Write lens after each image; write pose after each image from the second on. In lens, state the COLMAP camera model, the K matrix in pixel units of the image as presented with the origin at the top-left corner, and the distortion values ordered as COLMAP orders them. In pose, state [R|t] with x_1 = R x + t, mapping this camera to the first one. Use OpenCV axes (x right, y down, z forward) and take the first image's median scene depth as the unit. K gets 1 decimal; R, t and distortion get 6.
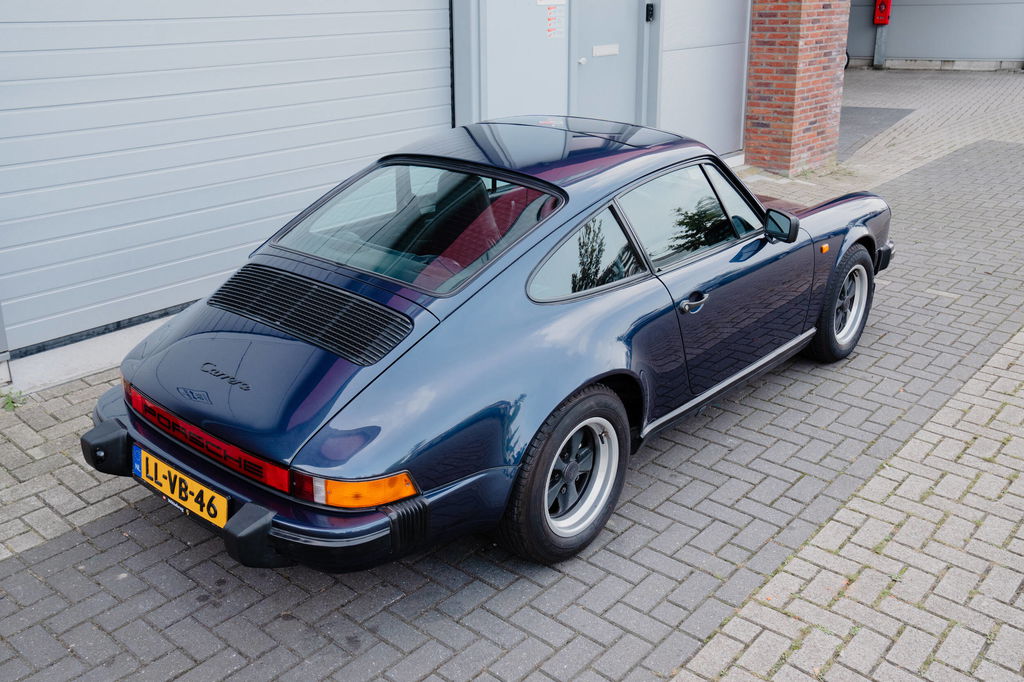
lens RADIAL K [[968.0, 0, 503.1], [0, 968.0, 338.0], [0, 0, 1]] dist [-0.020710, 0.000000]
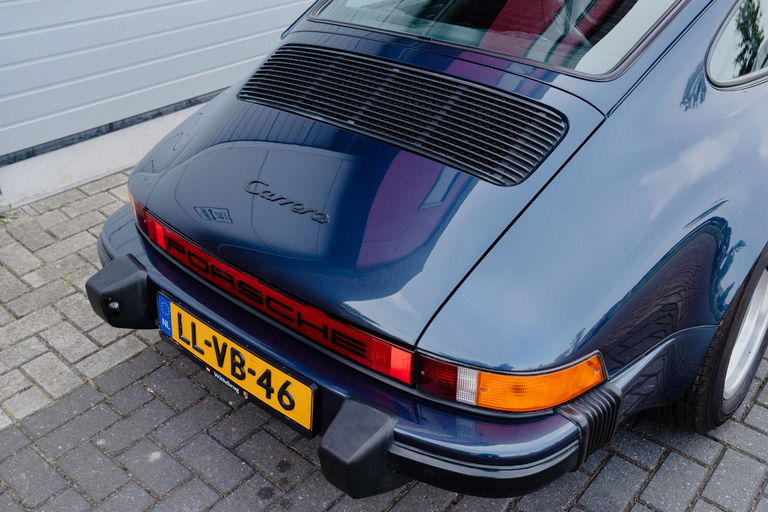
lens RADIAL K [[726.0, 0, 391.6], [0, 726.0, 252.5], [0, 0, 1]] dist [-0.020710, 0.000000]
pose [[0.999845, -0.017166, -0.003875, -0.200469], [0.017573, 0.985632, 0.167990, -0.010093], [0.000935, -0.168032, 0.985781, 0.456540]]
